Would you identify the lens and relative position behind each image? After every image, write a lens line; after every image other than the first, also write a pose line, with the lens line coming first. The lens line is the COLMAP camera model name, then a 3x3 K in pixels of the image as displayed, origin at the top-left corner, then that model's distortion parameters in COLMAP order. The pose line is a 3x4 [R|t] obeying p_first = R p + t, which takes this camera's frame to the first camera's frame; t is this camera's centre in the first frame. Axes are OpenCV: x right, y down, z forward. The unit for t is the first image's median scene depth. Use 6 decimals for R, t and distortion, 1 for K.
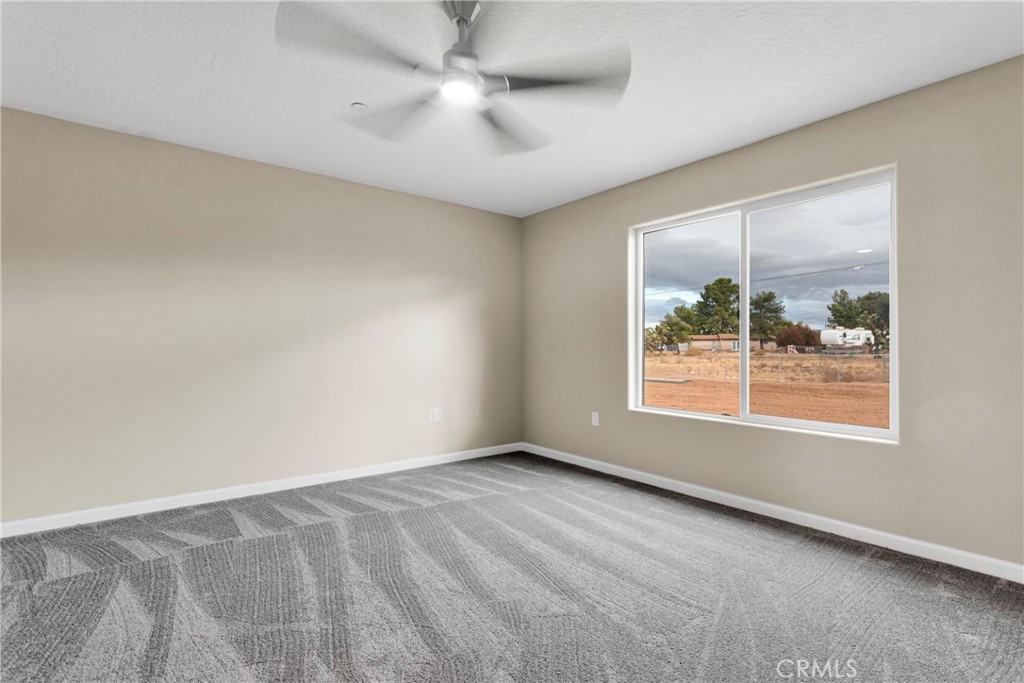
lens RADIAL K [[486.3, 0, 514.9], [0, 486.3, 339.5], [0, 0, 1]] dist [-0.000634, 0.001754]
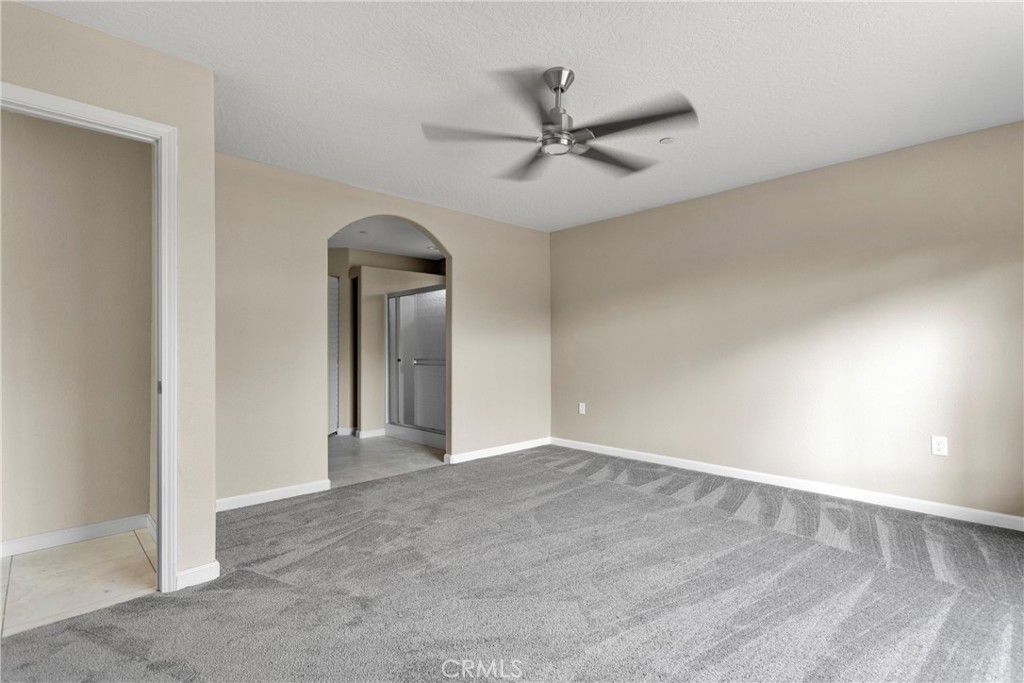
lens RADIAL K [[486.3, 0, 515.5], [0, 486.3, 344.5], [0, 0, 1]] dist [-0.000634, 0.001754]
pose [[0.081814, -0.013556, -0.996555, 0.686846], [0.023599, 0.999654, -0.011660, 0.009751], [0.996368, -0.022564, 0.082105, 0.493414]]
